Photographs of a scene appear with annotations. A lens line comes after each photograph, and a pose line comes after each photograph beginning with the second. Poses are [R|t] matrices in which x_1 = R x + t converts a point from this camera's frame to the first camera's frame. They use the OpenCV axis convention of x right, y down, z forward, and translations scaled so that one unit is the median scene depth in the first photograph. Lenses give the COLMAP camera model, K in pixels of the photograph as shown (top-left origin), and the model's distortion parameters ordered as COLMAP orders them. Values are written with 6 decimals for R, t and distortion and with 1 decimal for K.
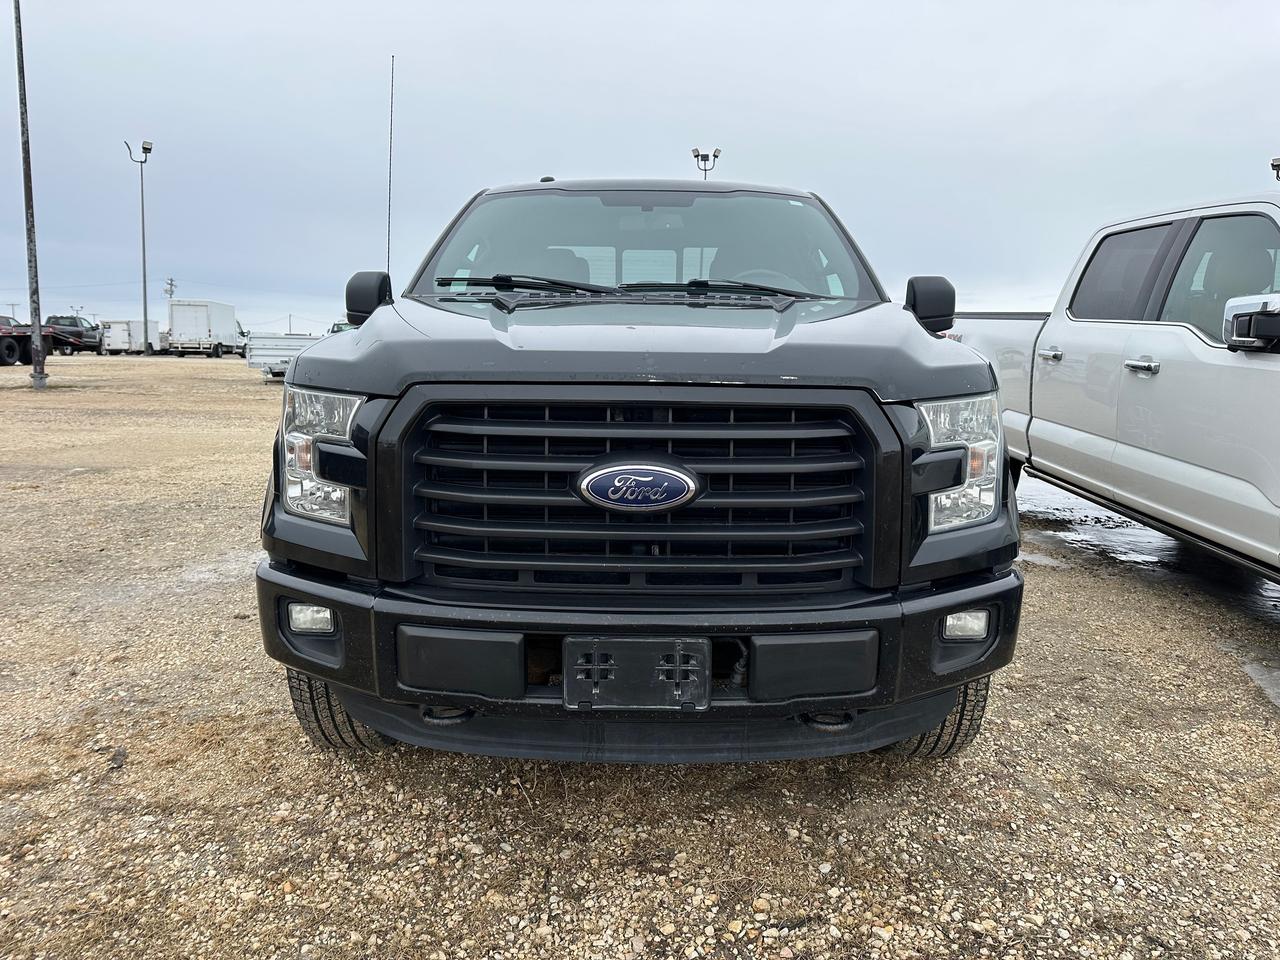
lens RADIAL K [[894.8, 0, 635.0], [0, 894.8, 471.8], [0, 0, 1]] dist [0.032222, -0.056054]
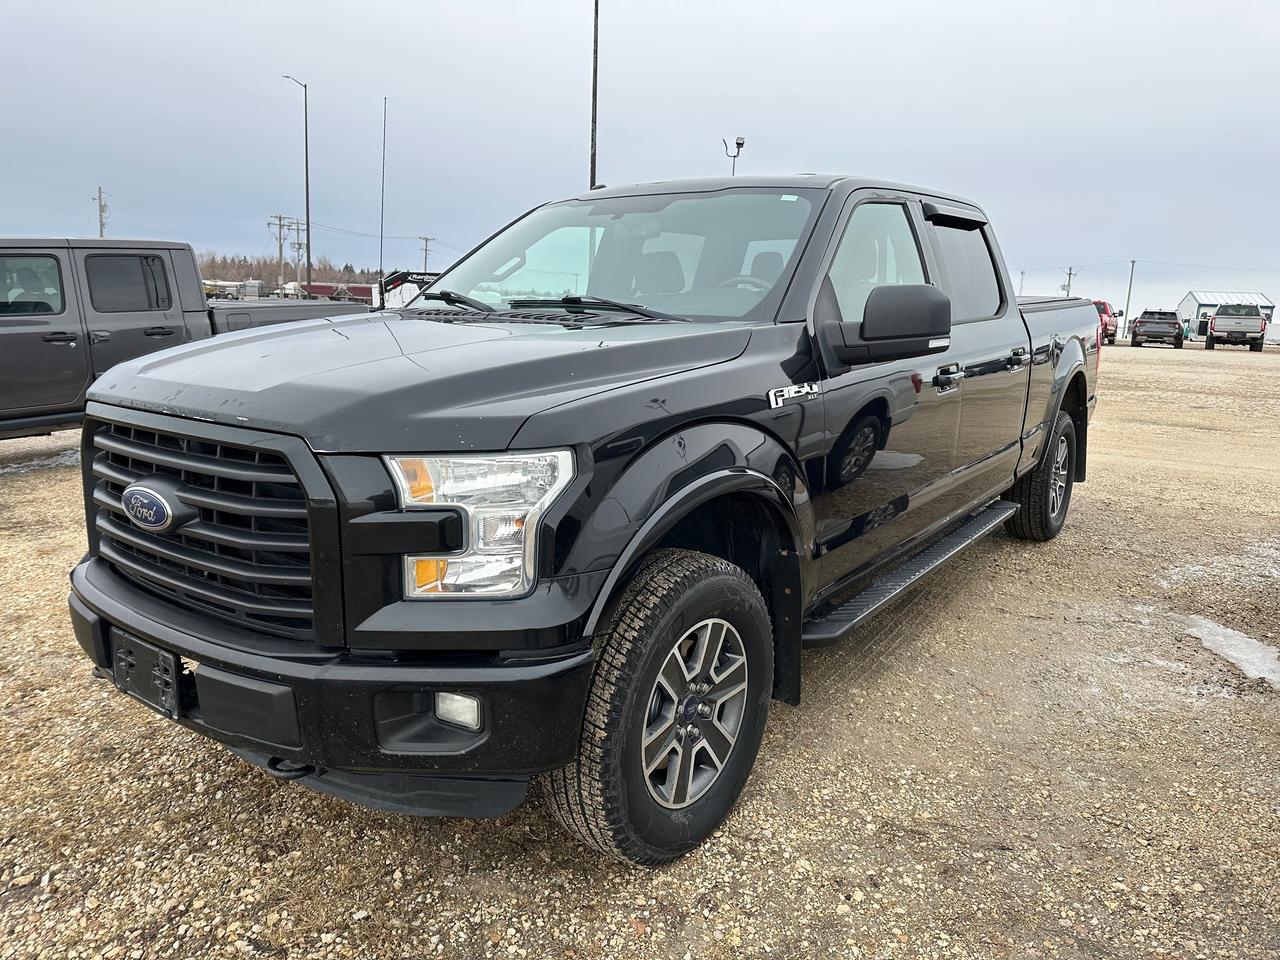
lens RADIAL K [[894.8, 0, 640.4], [0, 894.8, 477.6], [0, 0, 1]] dist [0.032222, -0.056054]
pose [[0.807603, 0.108905, -0.579583, 1.015253], [-0.088526, 0.994052, 0.063430, -0.130607], [0.583044, 0.000082, 0.812441, 0.392303]]
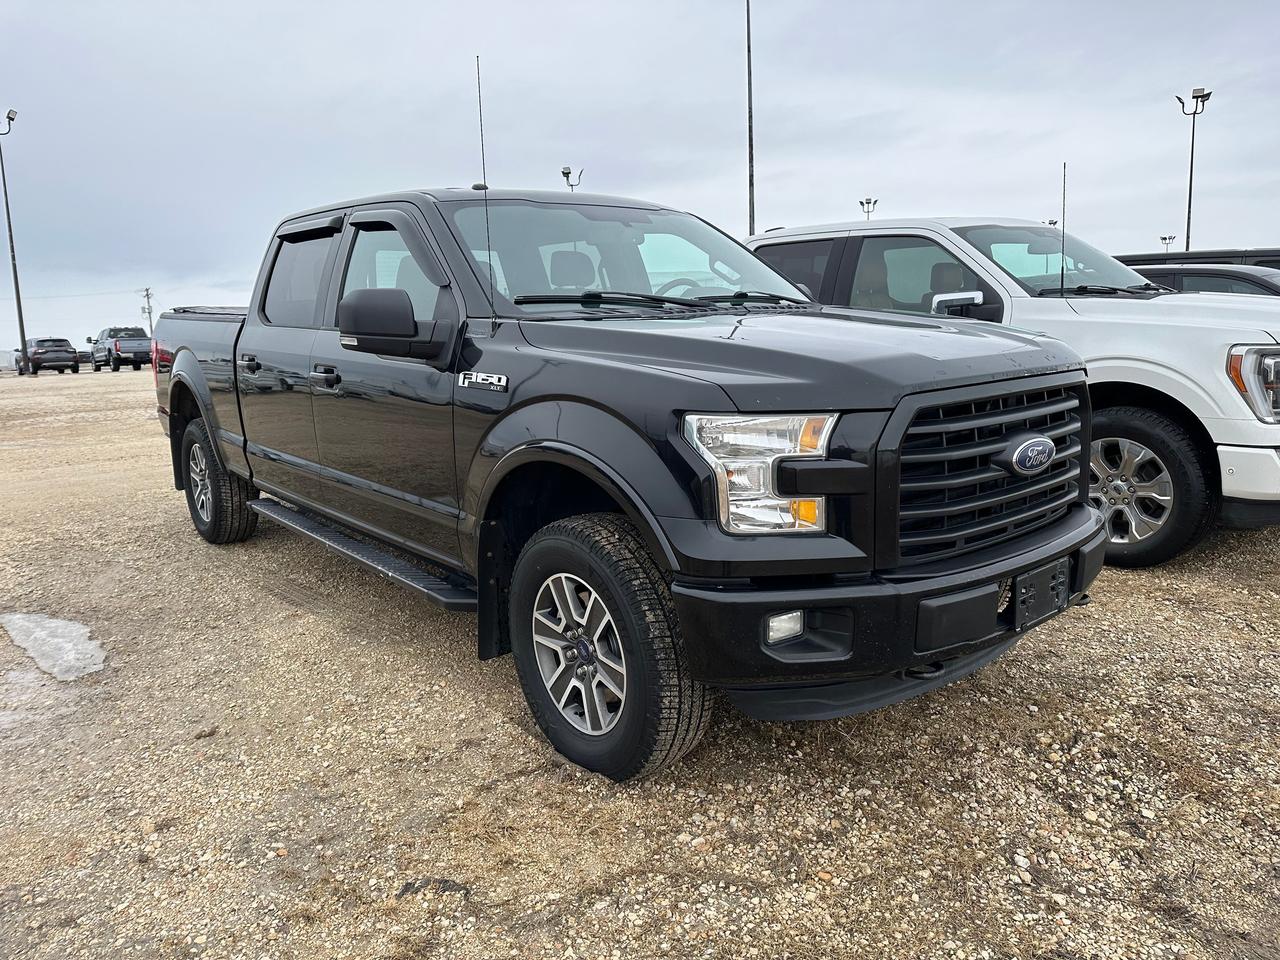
lens RADIAL K [[894.8, 0, 635.1], [0, 894.8, 481.7], [0, 0, 1]] dist [0.032222, -0.056054]
pose [[0.761274, -0.155123, 0.629602, -1.152587], [0.140479, 0.987358, 0.073410, -0.112519], [-0.633030, 0.032561, 0.773442, 0.293884]]
